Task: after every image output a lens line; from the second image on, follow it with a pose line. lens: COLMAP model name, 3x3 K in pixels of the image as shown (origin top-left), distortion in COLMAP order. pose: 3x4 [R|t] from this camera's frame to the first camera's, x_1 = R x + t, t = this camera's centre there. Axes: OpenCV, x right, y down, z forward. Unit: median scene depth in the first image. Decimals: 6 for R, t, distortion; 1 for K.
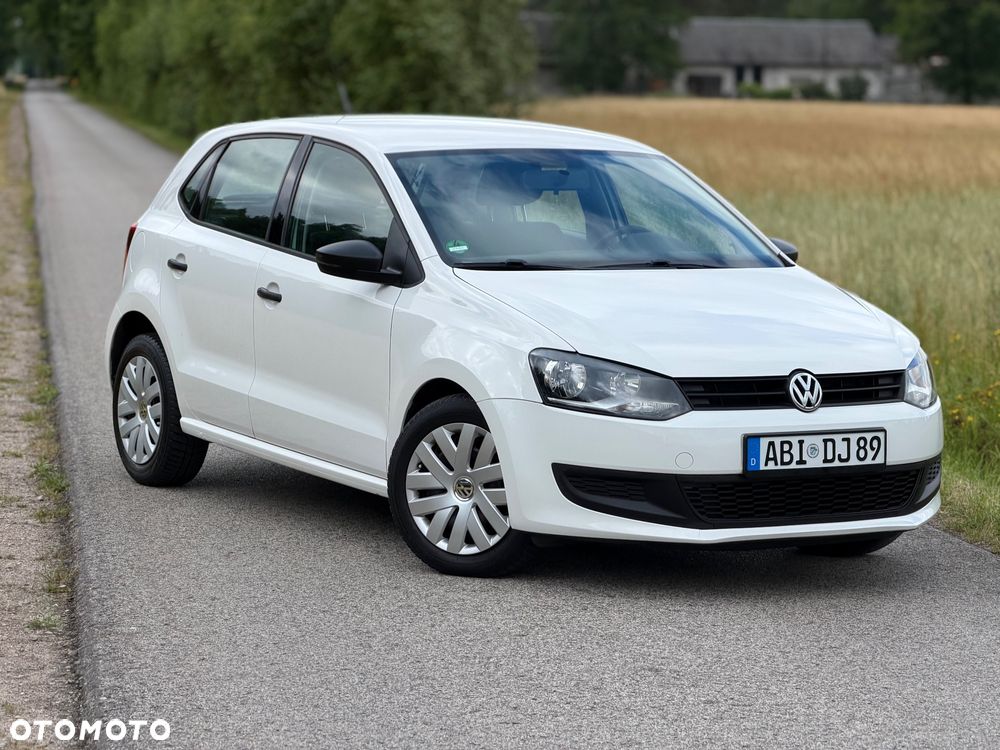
lens RADIAL K [[3004.8, 0, 502.4], [0, 3004.8, 377.1], [0, 0, 1]] dist [0.235862, 0.000000]
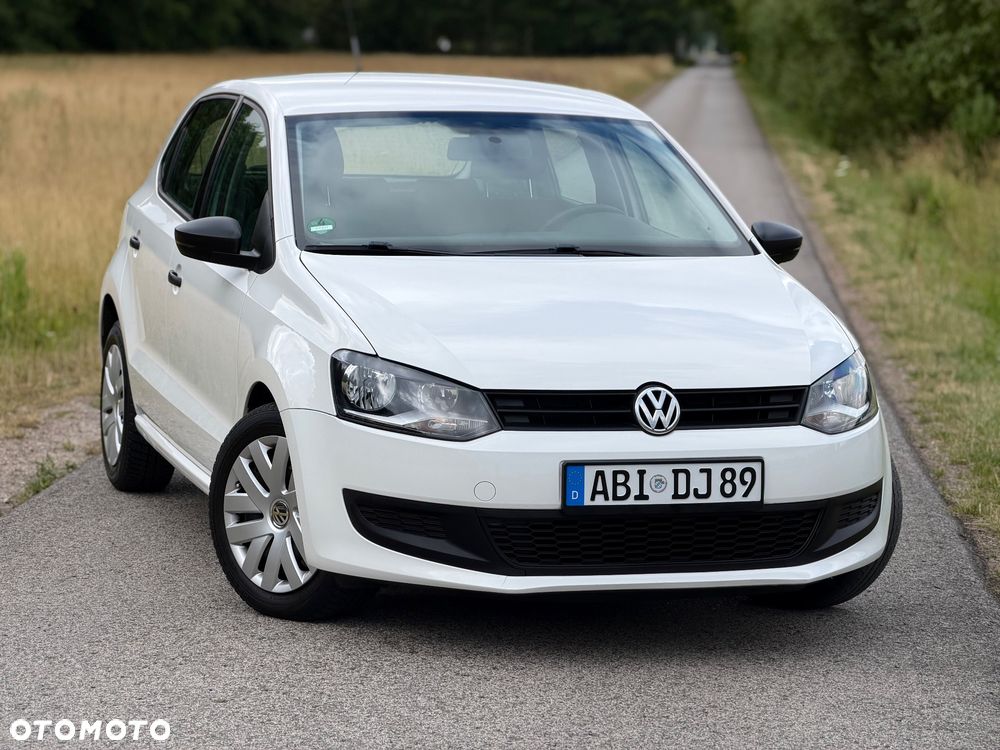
lens RADIAL K [[3004.8, 0, 504.5], [0, 3004.8, 370.7], [0, 0, 1]] dist [0.235862, 0.000000]
pose [[0.973439, 0.024296, -0.227652, 0.244266], [-0.023048, 0.999701, 0.008140, -0.011425], [0.227782, -0.002677, 0.973708, 0.200659]]
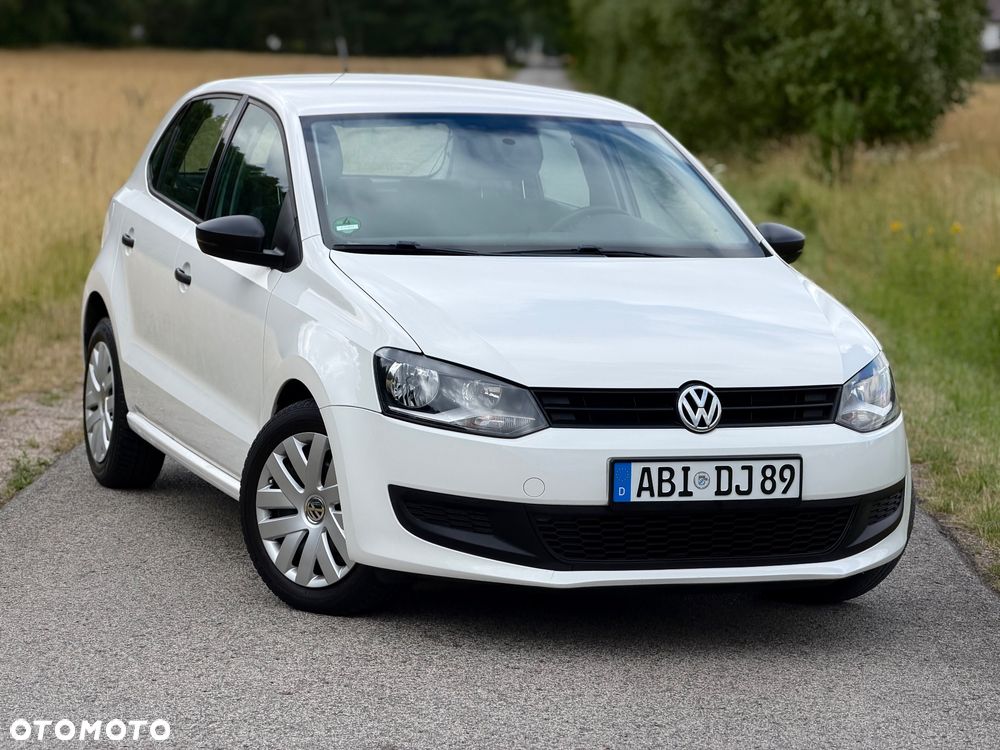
lens RADIAL K [[3004.8, 0, 496.8], [0, 3004.8, 379.0], [0, 0, 1]] dist [0.235862, 0.000000]
pose [[0.984661, 0.028636, -0.172115, 0.187428], [-0.027435, 0.999580, 0.009352, -0.009423], [0.172310, -0.004487, 0.985033, 0.175375]]
